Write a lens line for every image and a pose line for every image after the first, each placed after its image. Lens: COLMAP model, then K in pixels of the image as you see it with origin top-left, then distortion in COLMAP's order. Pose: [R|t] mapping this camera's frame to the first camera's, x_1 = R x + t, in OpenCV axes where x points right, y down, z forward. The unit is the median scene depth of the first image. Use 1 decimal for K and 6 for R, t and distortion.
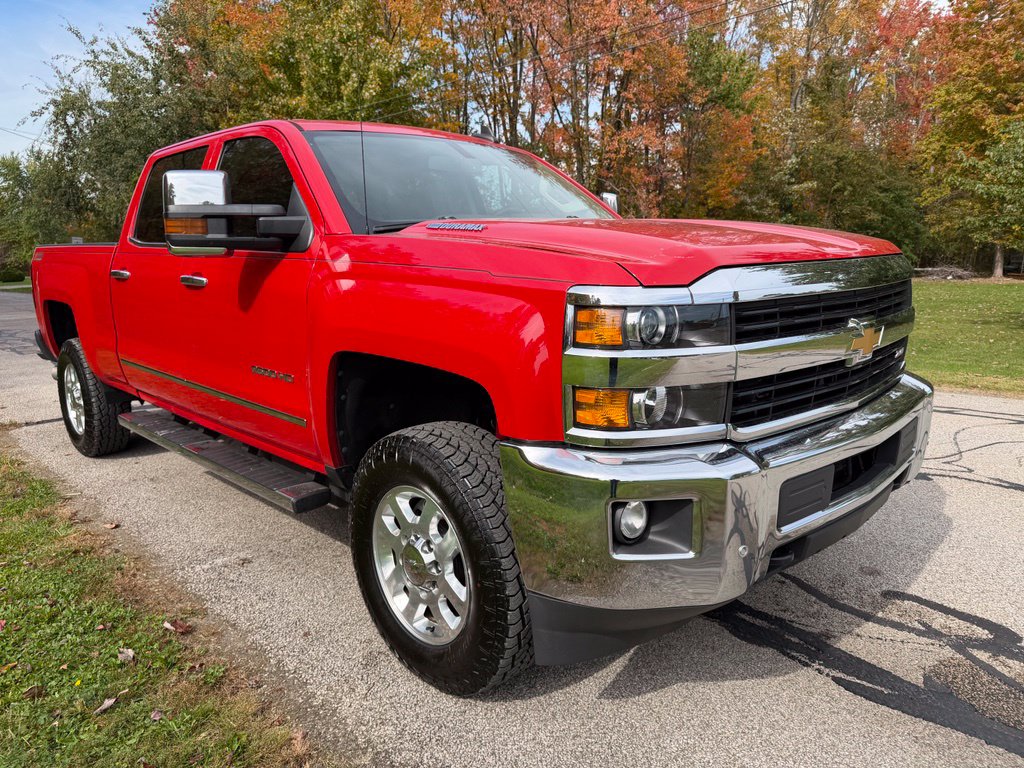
lens RADIAL K [[761.0, 0, 512.0], [0, 761.0, 384.0], [0, 0, 1]] dist [0.050550, -0.049832]
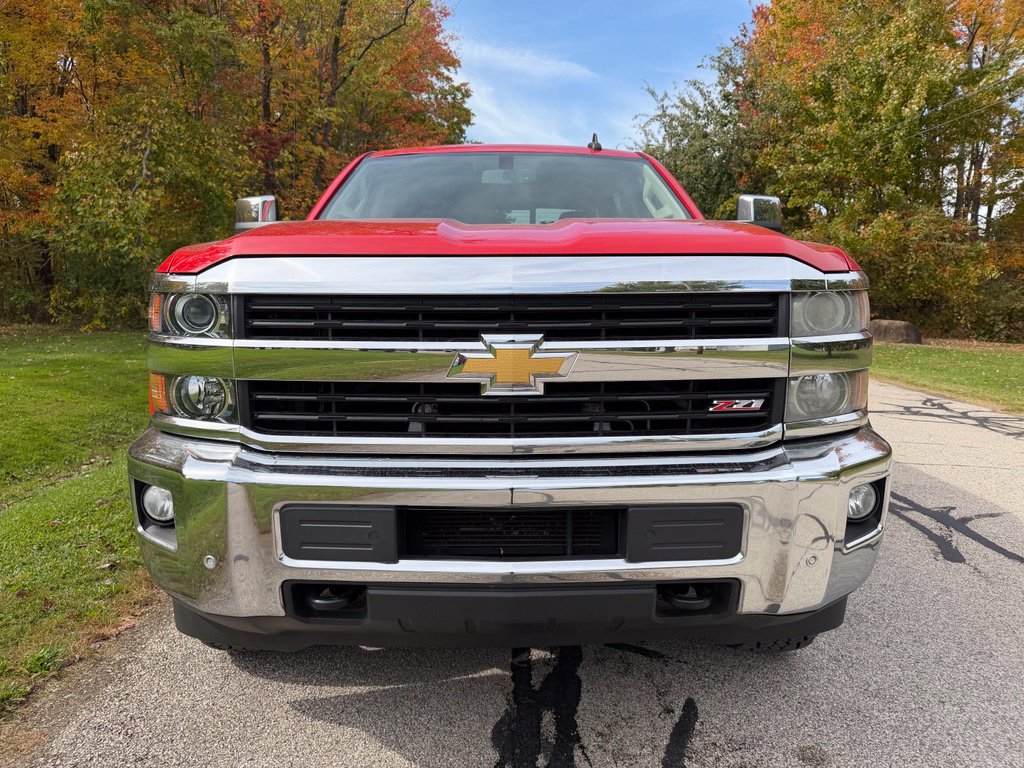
lens RADIAL K [[761.0, 0, 512.0], [0, 761.0, 384.0], [0, 0, 1]] dist [0.050550, -0.049832]
pose [[0.709305, 0.117694, -0.695007, 0.143441], [-0.149993, 0.988583, 0.014330, -0.007472], [0.688759, 0.094082, 0.718860, 0.068553]]
